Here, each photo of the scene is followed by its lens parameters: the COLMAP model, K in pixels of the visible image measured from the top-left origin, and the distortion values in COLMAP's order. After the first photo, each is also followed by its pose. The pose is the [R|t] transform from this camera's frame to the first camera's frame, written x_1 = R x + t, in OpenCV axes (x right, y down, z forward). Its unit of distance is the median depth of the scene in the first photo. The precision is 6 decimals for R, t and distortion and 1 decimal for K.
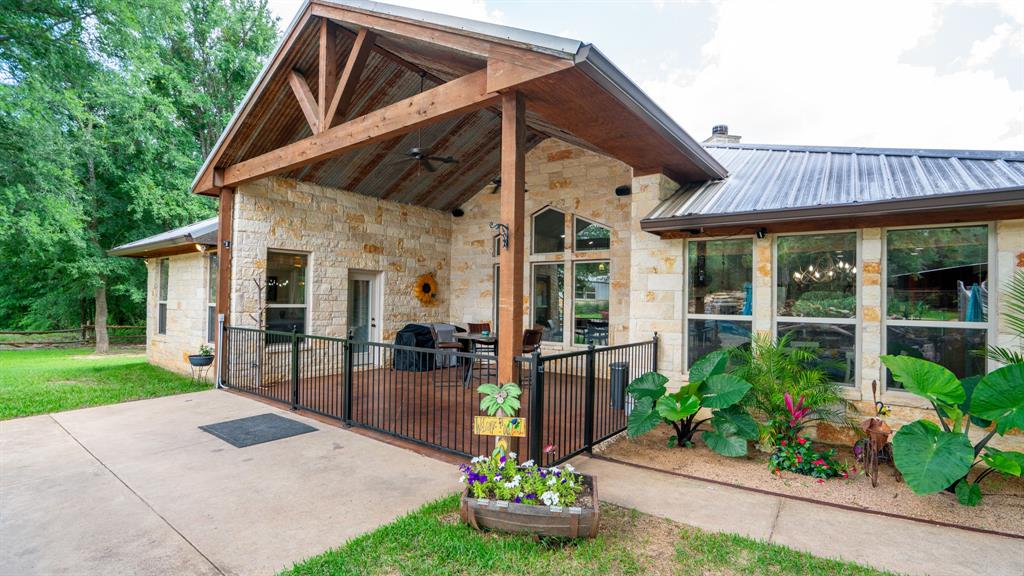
lens RADIAL K [[462.5, 0, 511.7], [0, 462.5, 293.0], [0, 0, 1]] dist [-0.002584, -0.000021]
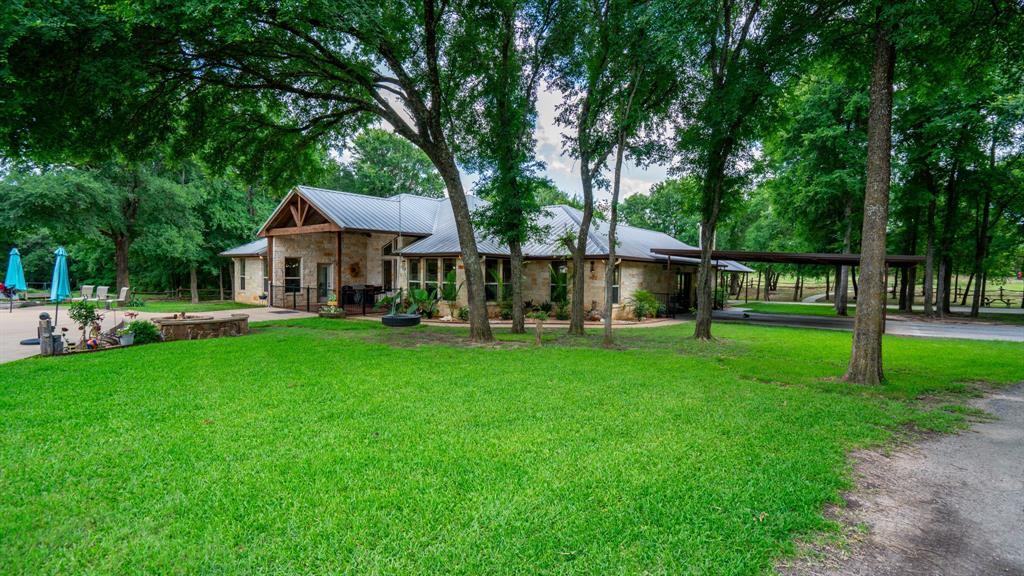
lens RADIAL K [[462.5, 0, 511.7], [0, 462.5, 293.0], [0, 0, 1]] dist [-0.002584, -0.000021]
pose [[0.999345, -0.000378, -0.036177, 0.799740], [0.002740, 0.997864, 0.065263, -0.051813], [0.036075, -0.065320, 0.997212, -1.485638]]
